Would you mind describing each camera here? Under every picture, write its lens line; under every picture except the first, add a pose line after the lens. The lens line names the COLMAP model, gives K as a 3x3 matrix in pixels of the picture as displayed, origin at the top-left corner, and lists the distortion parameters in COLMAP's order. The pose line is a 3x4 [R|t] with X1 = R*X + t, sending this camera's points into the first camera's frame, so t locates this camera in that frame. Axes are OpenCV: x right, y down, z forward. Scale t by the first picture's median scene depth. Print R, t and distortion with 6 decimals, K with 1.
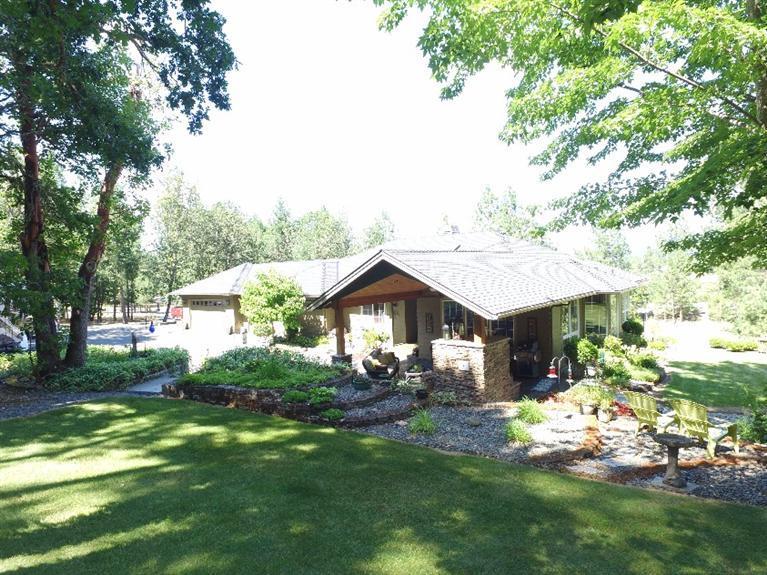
lens RADIAL K [[445.7, 0, 383.1], [0, 445.7, 286.1], [0, 0, 1]] dist [-0.016770, 0.017422]
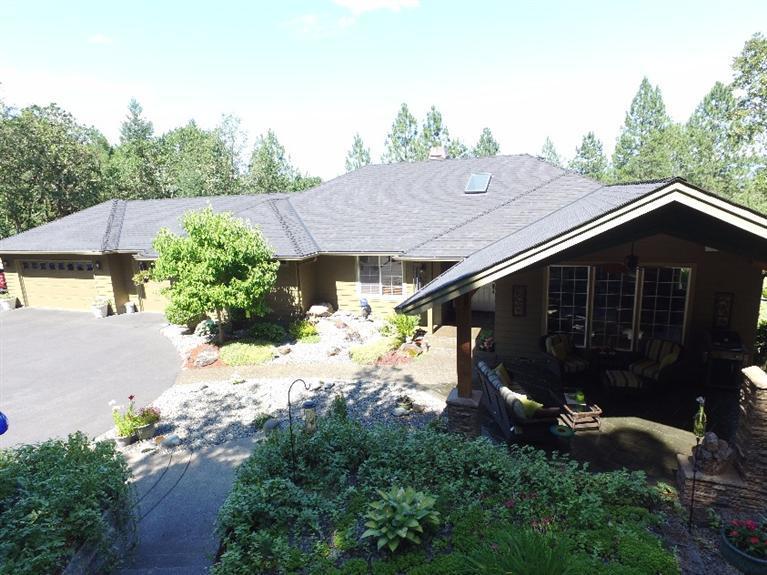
lens RADIAL K [[445.7, 0, 384.8], [0, 445.7, 288.2], [0, 0, 1]] dist [-0.016770, 0.017422]
pose [[0.948435, -0.062737, 0.310702, -0.210625], [0.014868, 0.987943, 0.154101, -0.026902], [-0.316624, -0.141535, 0.937932, 0.371714]]
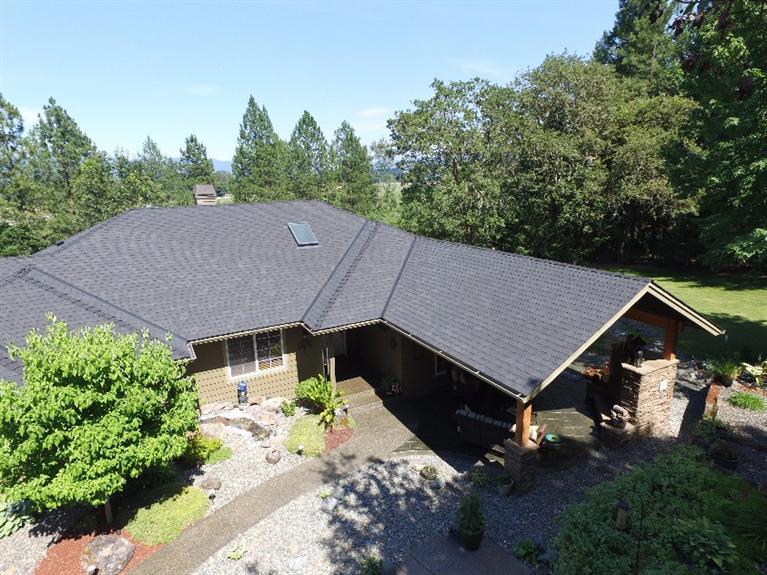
lens RADIAL K [[445.7, 0, 385.5], [0, 445.7, 289.1], [0, 0, 1]] dist [-0.016770, 0.017422]
pose [[0.430857, -0.173185, 0.885646, -0.428538], [0.042860, 0.984232, 0.171612, -0.114037], [-0.901402, -0.035981, 0.431486, 0.608947]]
